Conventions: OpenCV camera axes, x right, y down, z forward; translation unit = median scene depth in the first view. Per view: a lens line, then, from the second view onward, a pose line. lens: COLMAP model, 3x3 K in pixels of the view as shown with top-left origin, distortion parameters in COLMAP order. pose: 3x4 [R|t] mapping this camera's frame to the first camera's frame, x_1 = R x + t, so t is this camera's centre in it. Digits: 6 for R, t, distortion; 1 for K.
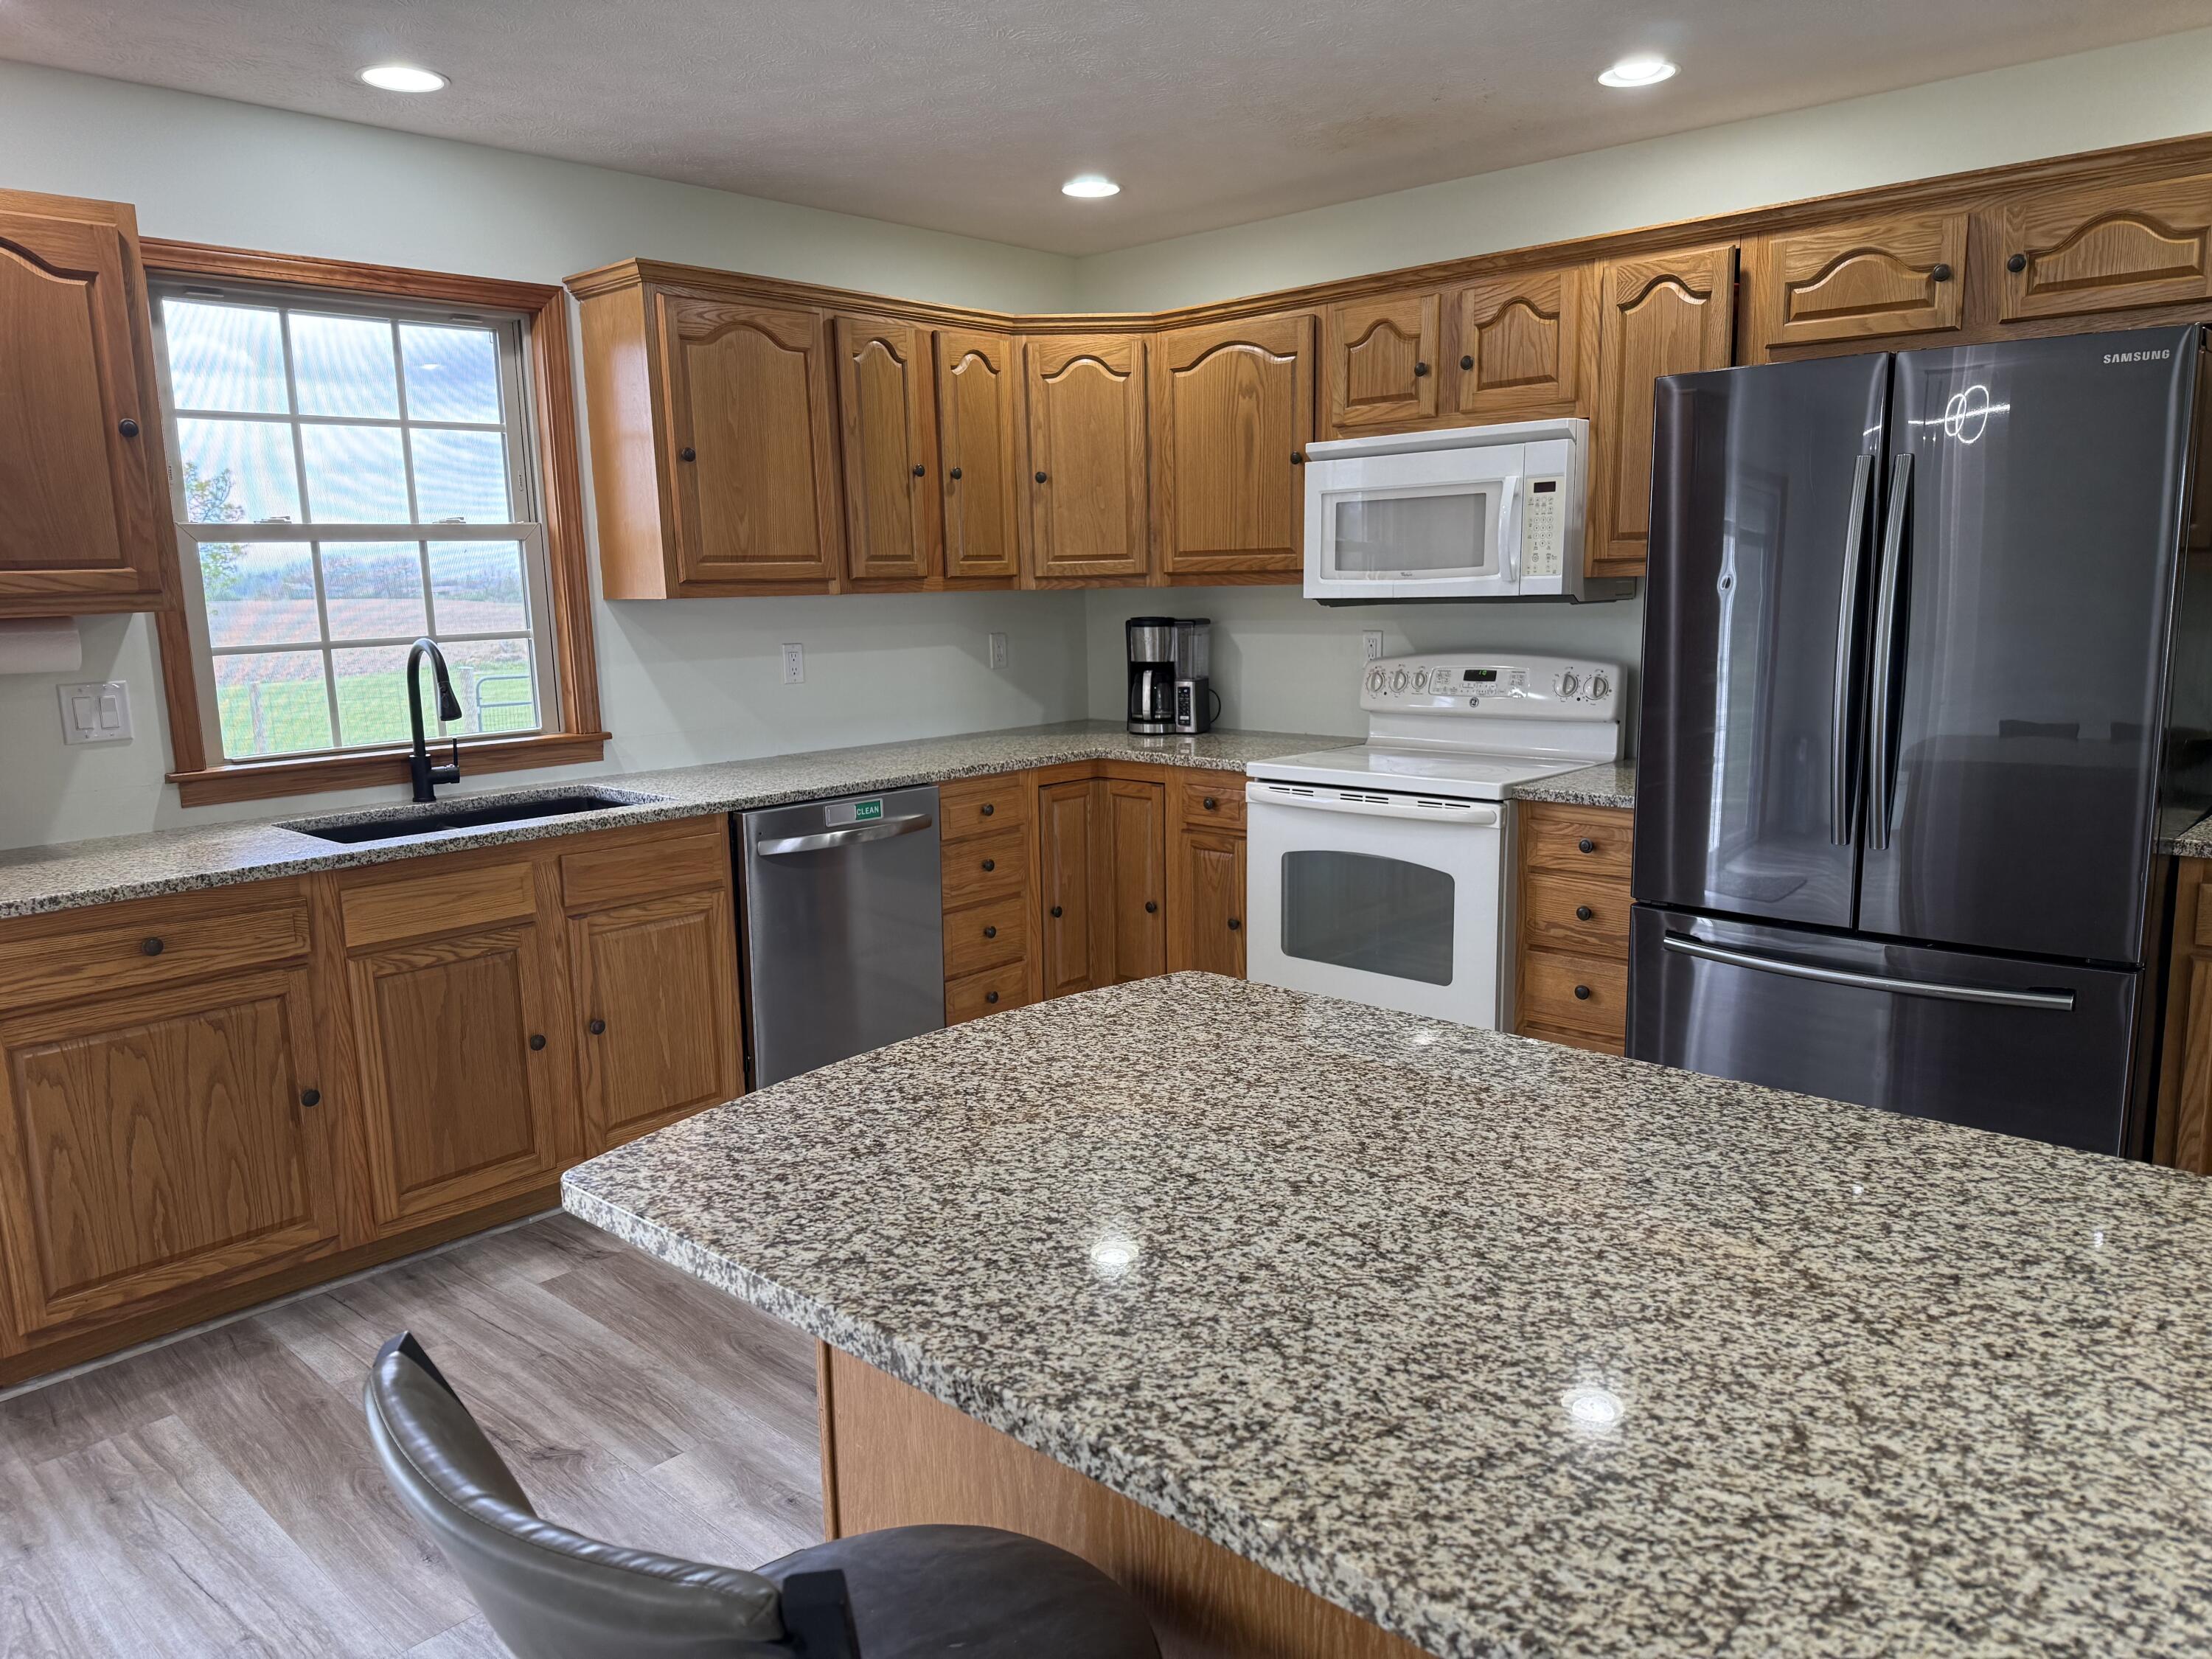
lens RADIAL K [[1531.0, 0, 1092.0], [0, 1531.0, 839.8], [0, 0, 1]] dist [0.061582, -0.080705]
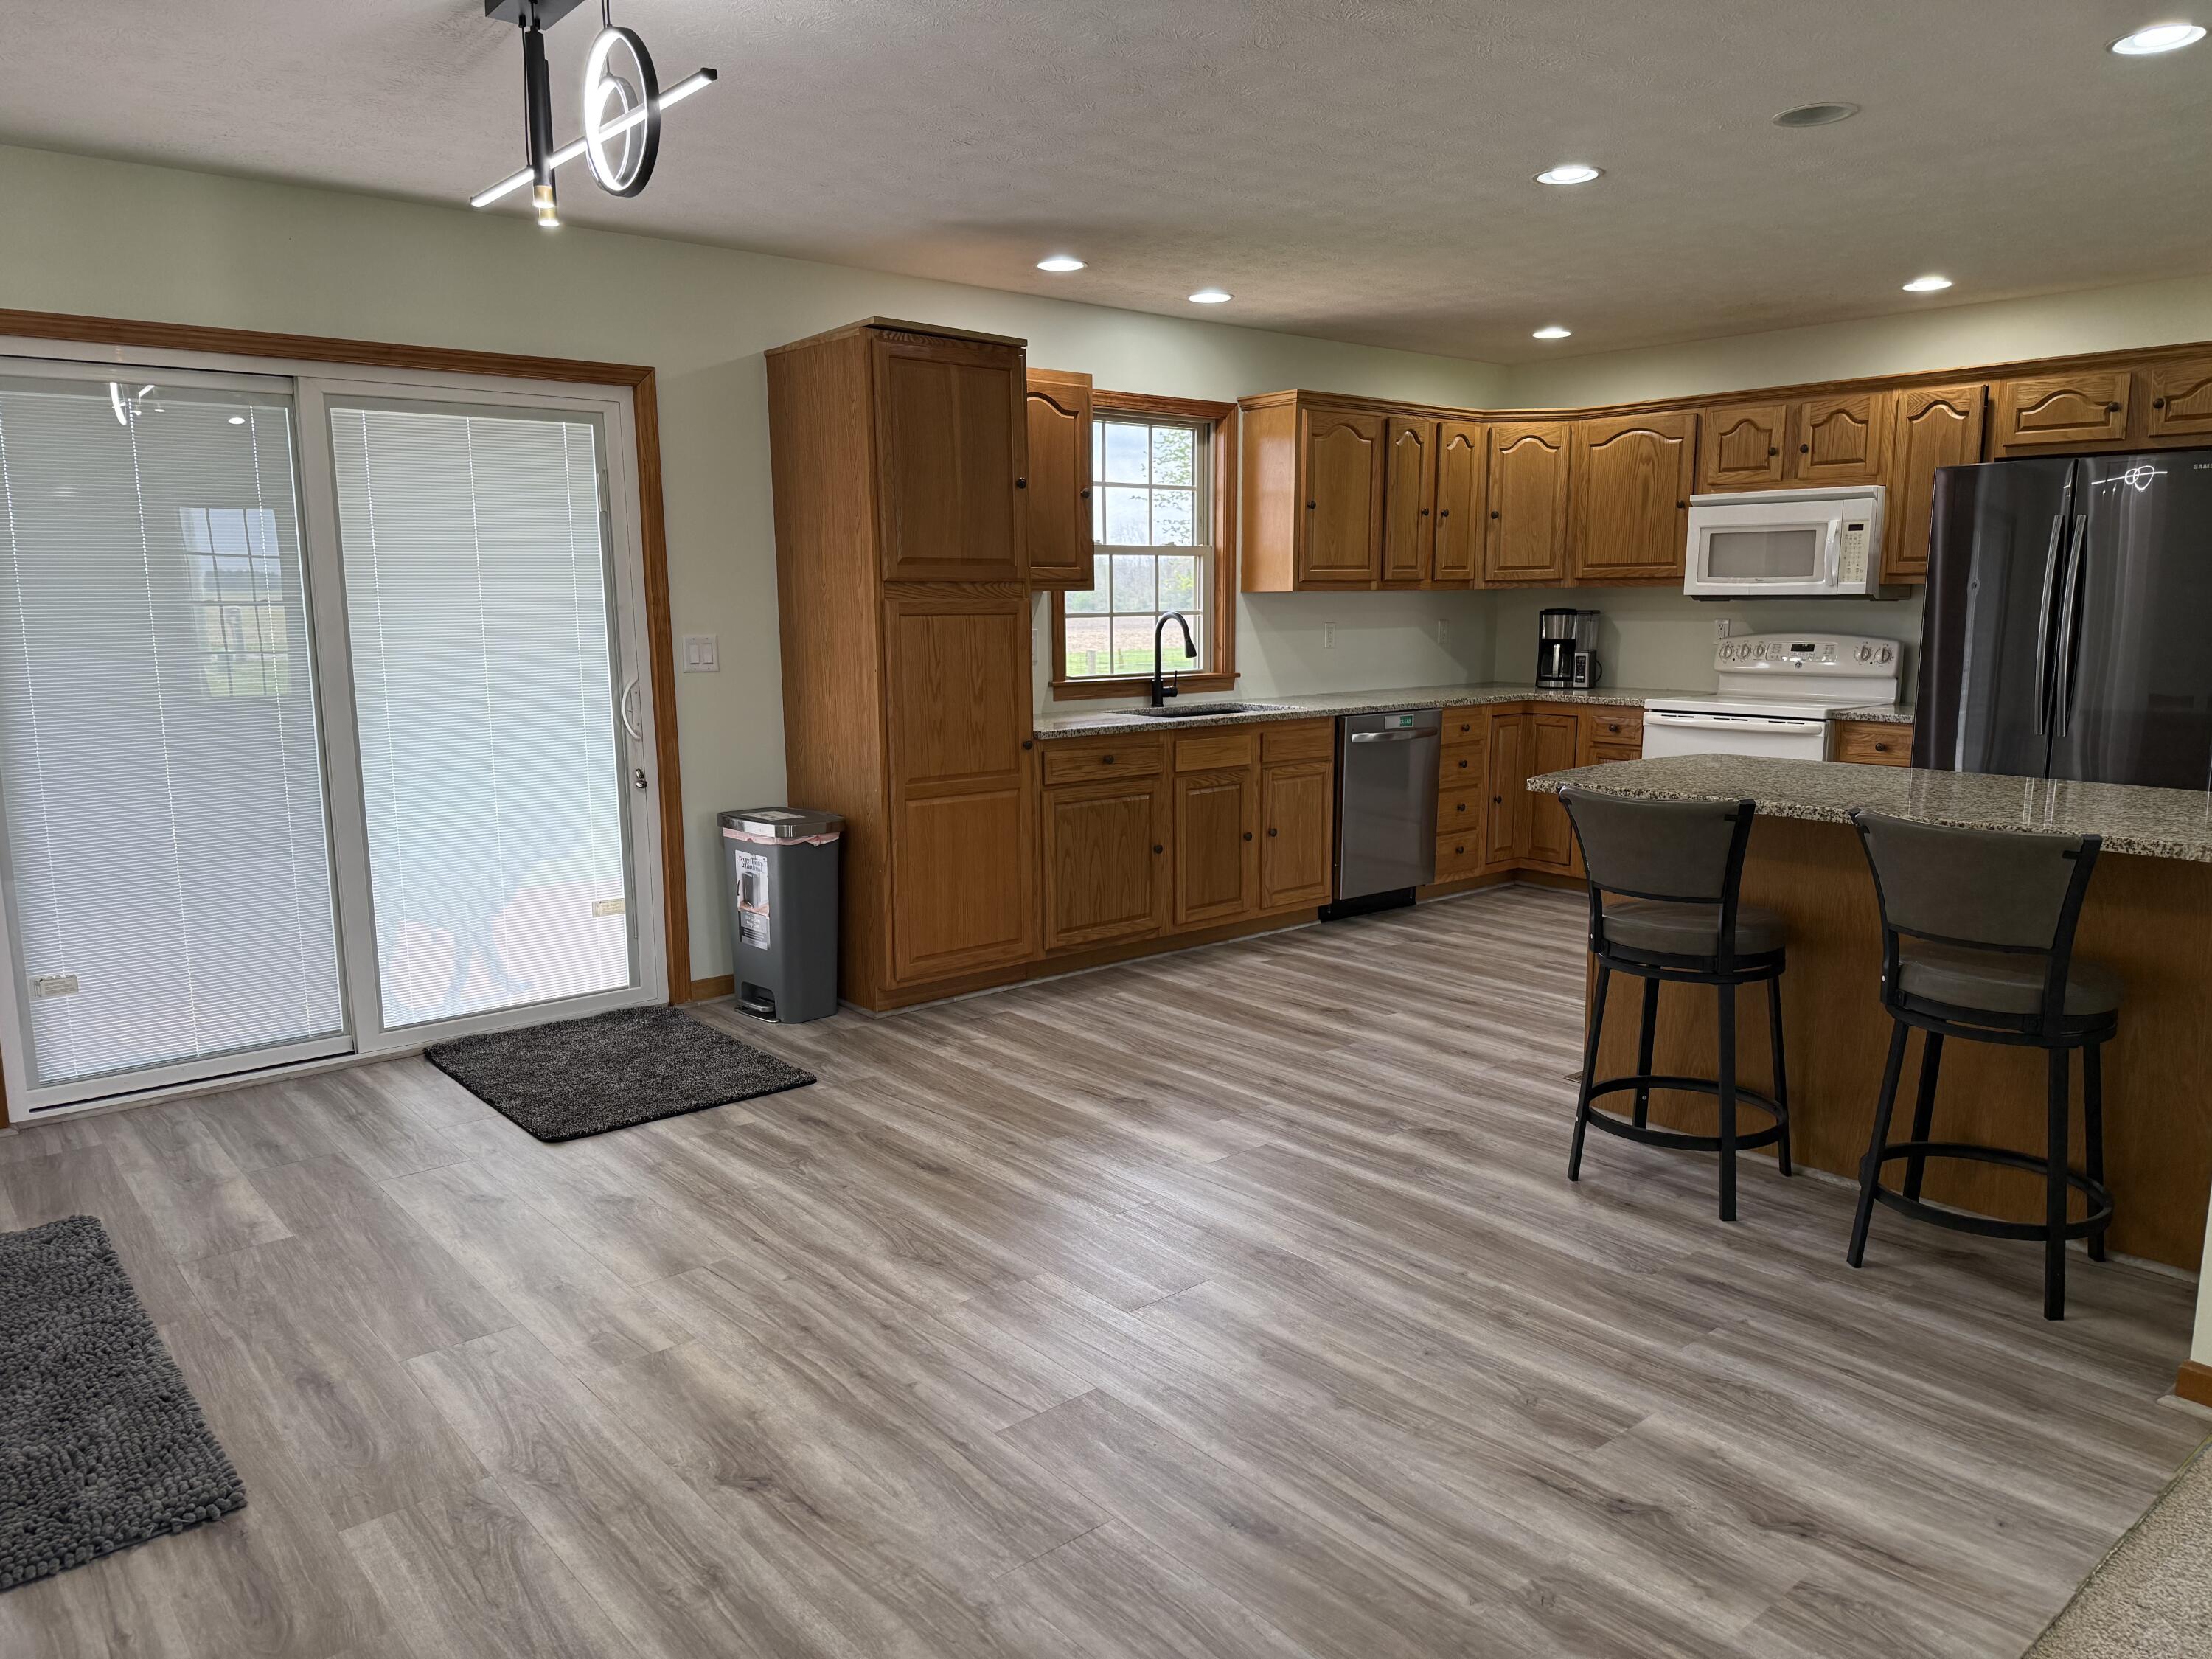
lens RADIAL K [[1531.0, 0, 1099.4], [0, 1531.0, 836.3], [0, 0, 1]] dist [0.061582, -0.080705]
pose [[0.992574, 0.036223, -0.116120, -0.305752], [-0.037894, 0.999207, -0.012216, 0.149768], [0.115586, 0.016526, 0.993160, -0.723266]]
